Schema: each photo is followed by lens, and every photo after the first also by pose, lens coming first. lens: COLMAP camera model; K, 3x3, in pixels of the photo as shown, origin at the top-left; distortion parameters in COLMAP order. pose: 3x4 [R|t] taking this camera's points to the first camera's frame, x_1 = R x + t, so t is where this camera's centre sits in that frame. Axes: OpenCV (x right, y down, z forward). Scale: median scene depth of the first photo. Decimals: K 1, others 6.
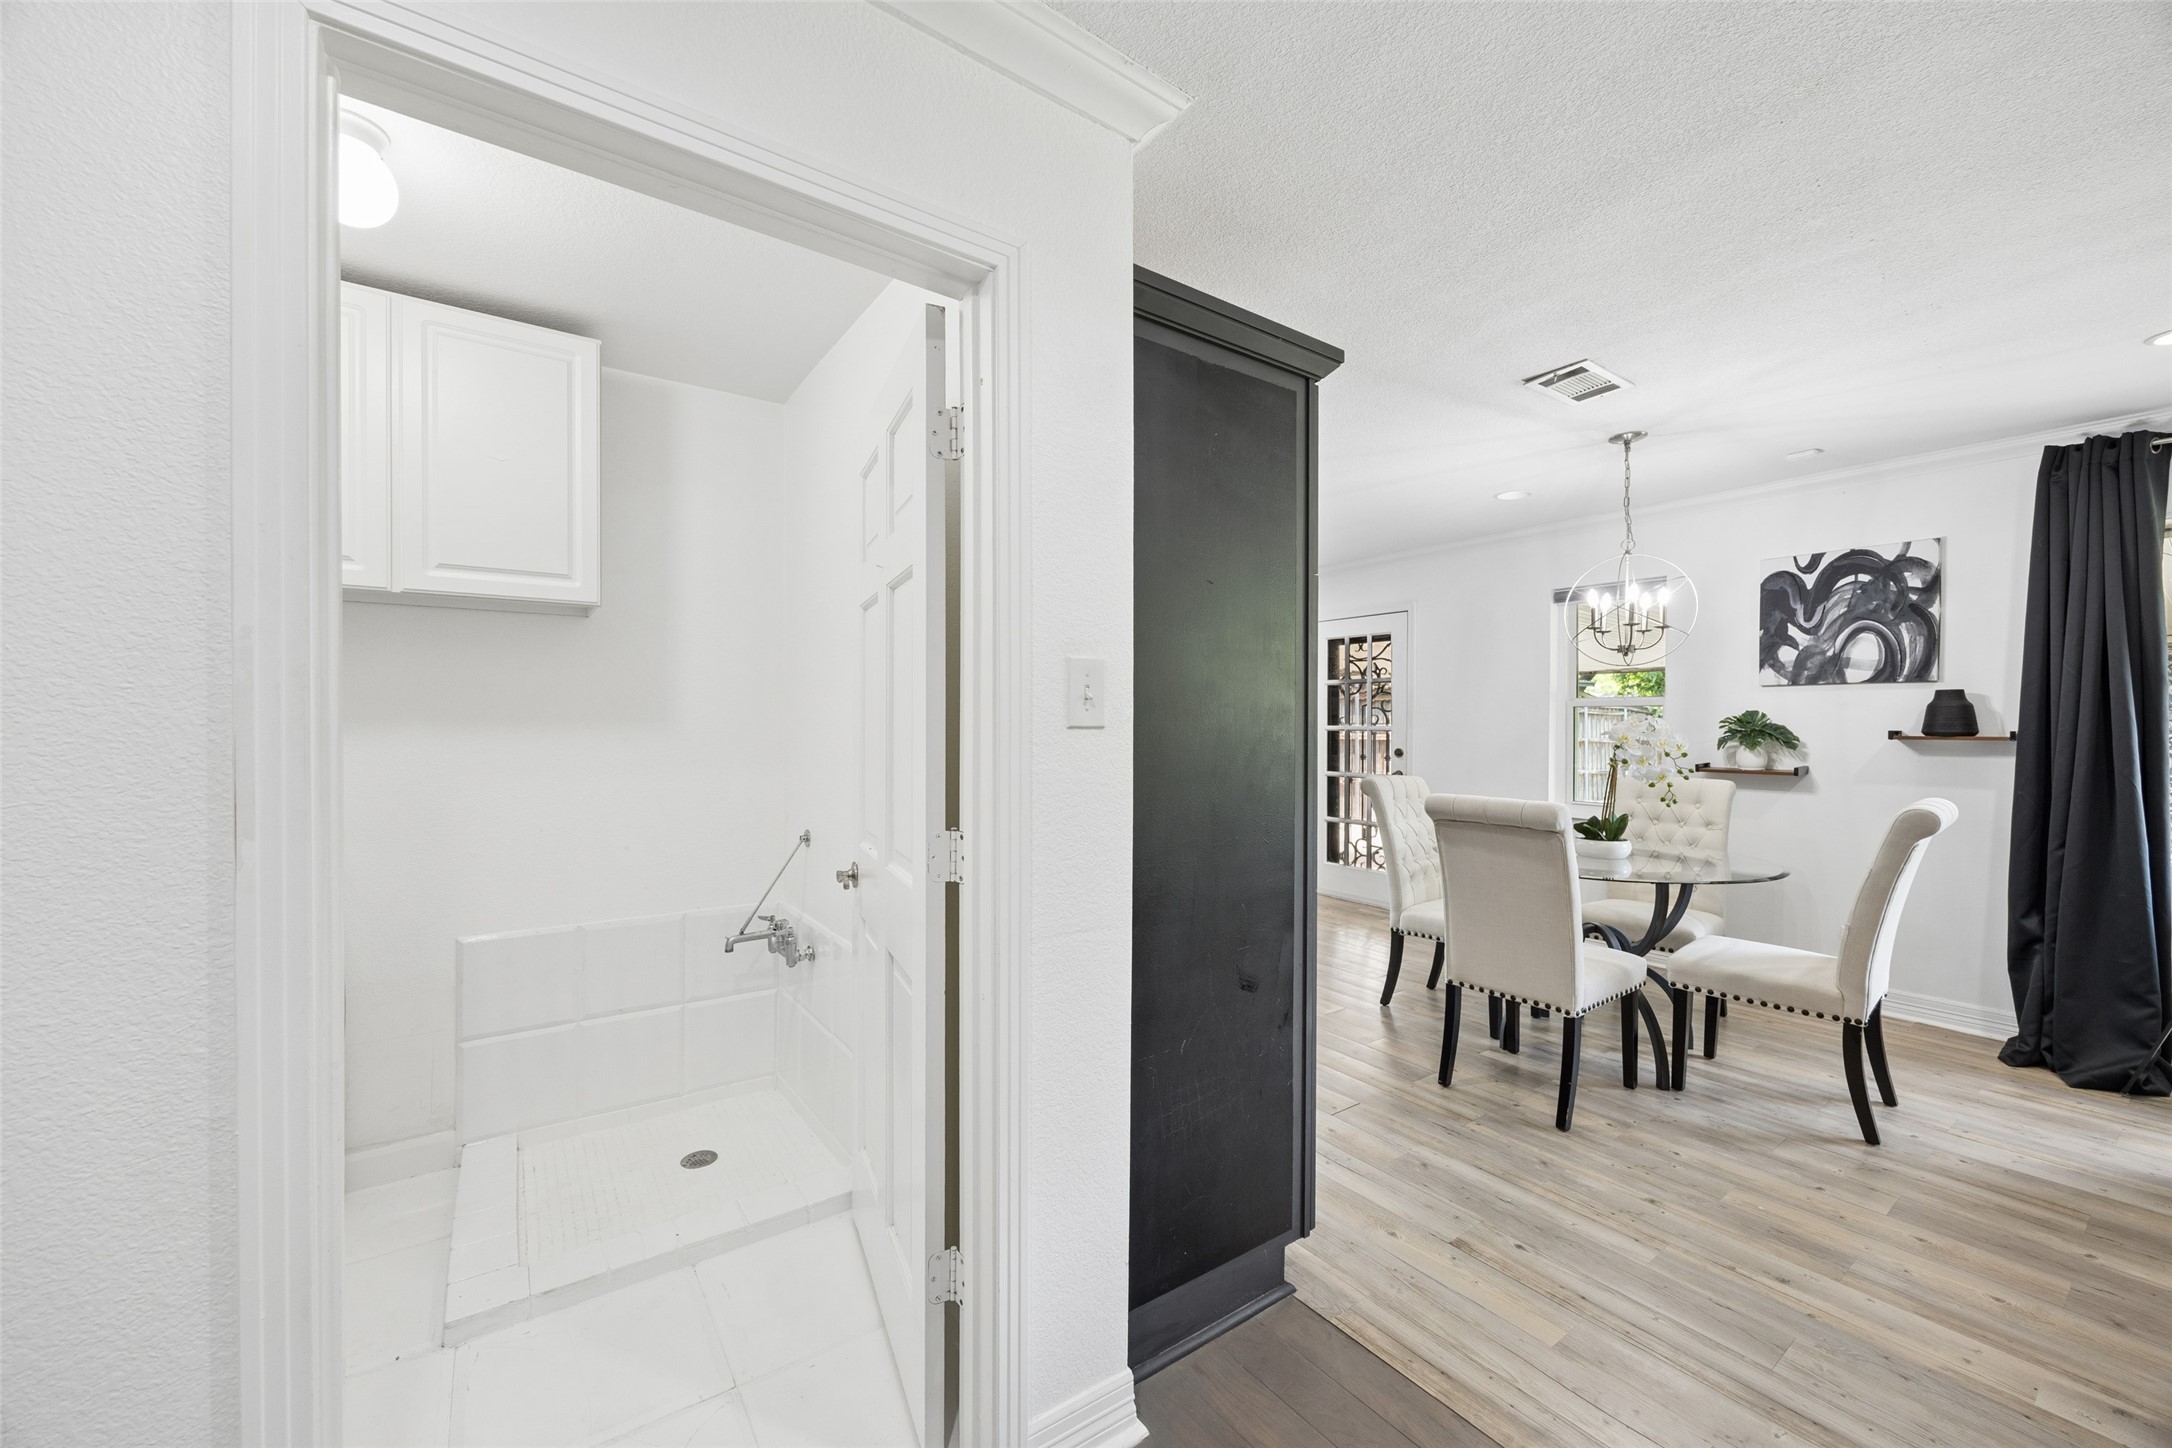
lens RADIAL K [[823.5, 0, 1079.4], [0, 823.5, 725.8], [0, 0, 1]] dist [-0.002345, -0.000488]
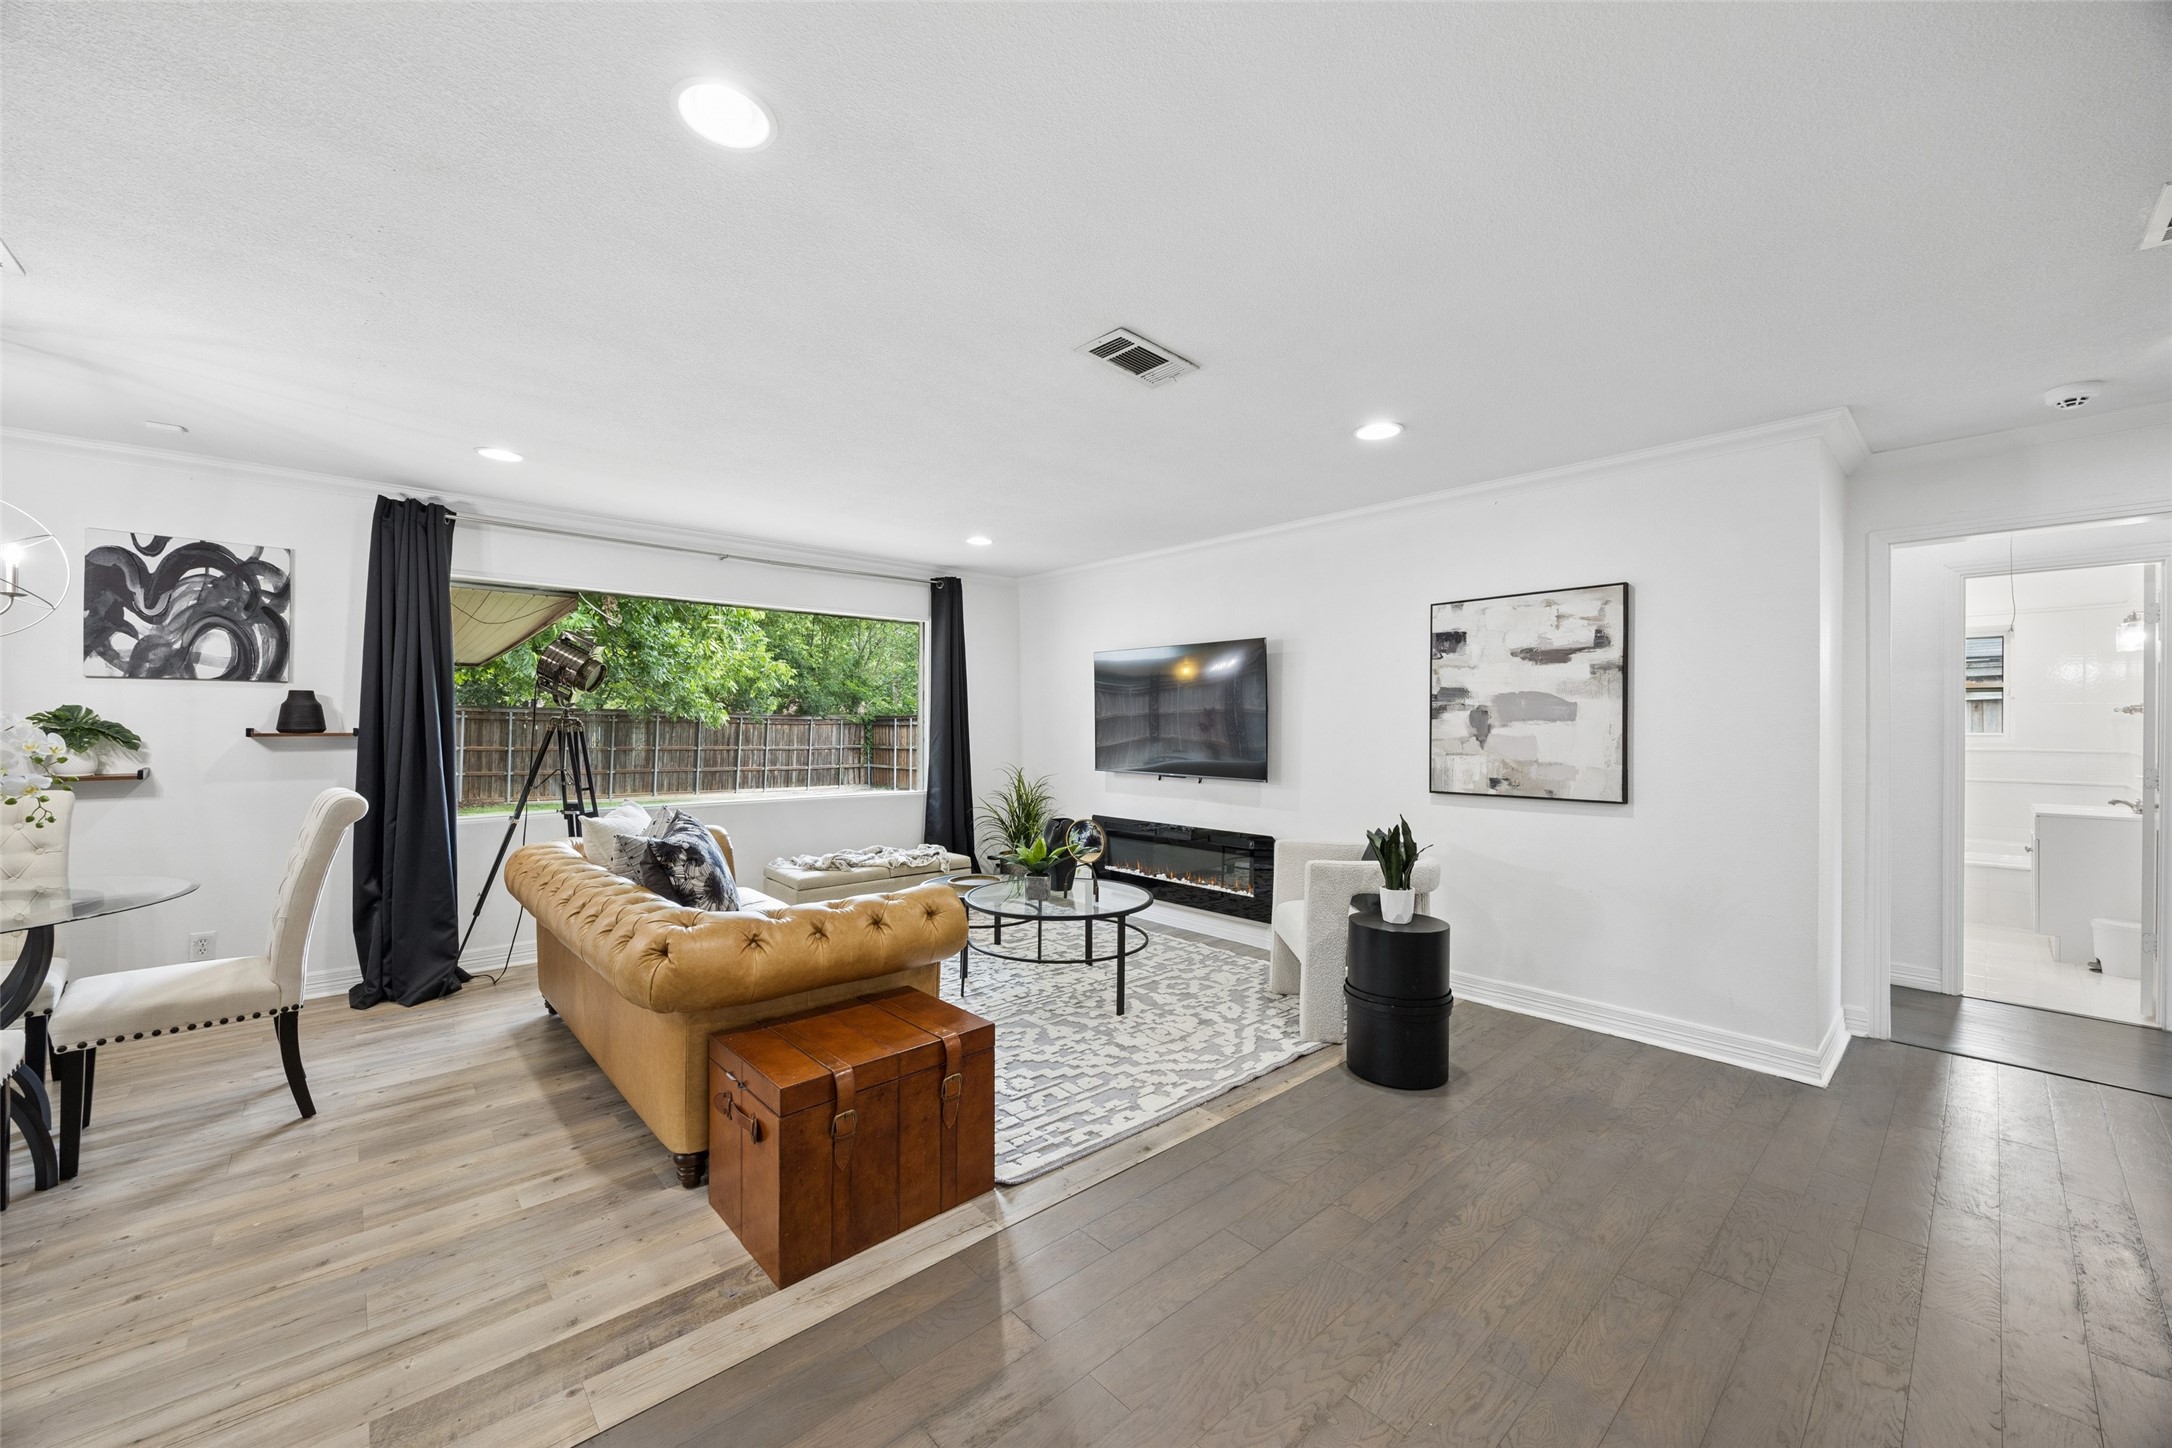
lens RADIAL K [[823.5, 0, 1080.0], [0, 823.5, 724.6], [0, 0, 1]] dist [-0.002345, -0.000488]
pose [[-0.120449, -0.001951, 0.992718, -0.158274], [0.001685, 0.999996, 0.002170, 0.000937], [-0.992718, 0.001934, -0.120446, 0.104959]]
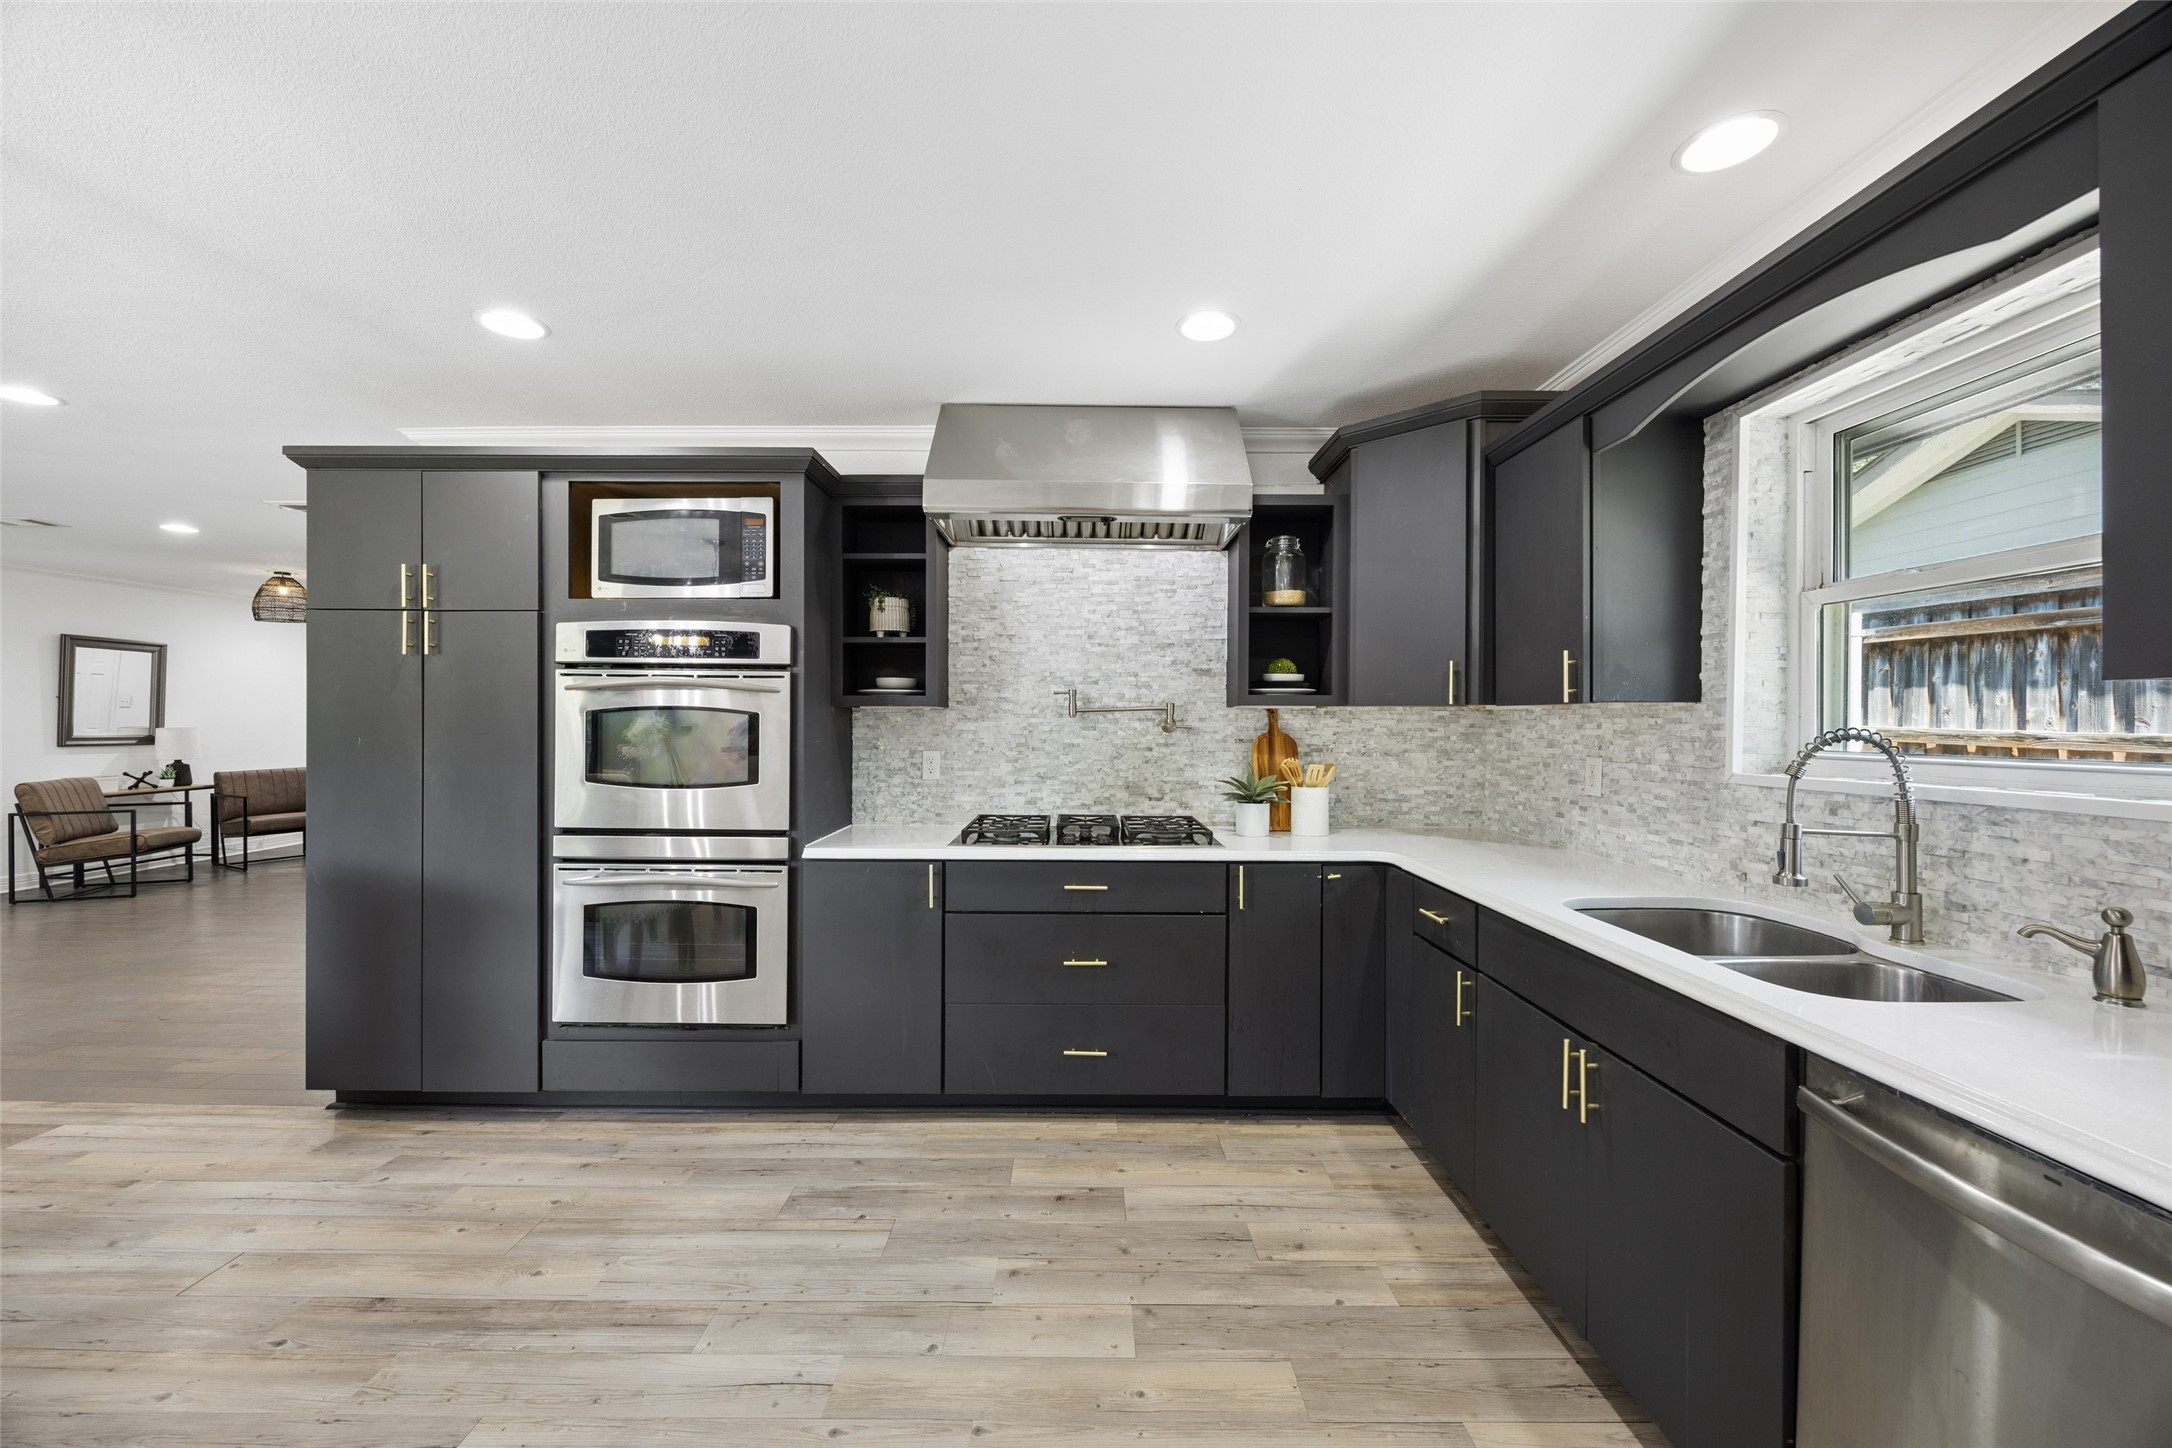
lens RADIAL K [[823.5, 0, 1080.2], [0, 823.5, 725.5], [0, 0, 1]] dist [-0.002345, -0.000488]
pose [[-0.572249, -0.001805, -0.820078, 0.393167], [-0.011851, 0.999911, 0.006069, -0.008667], [0.819995, 0.013192, -0.572219, 1.660118]]
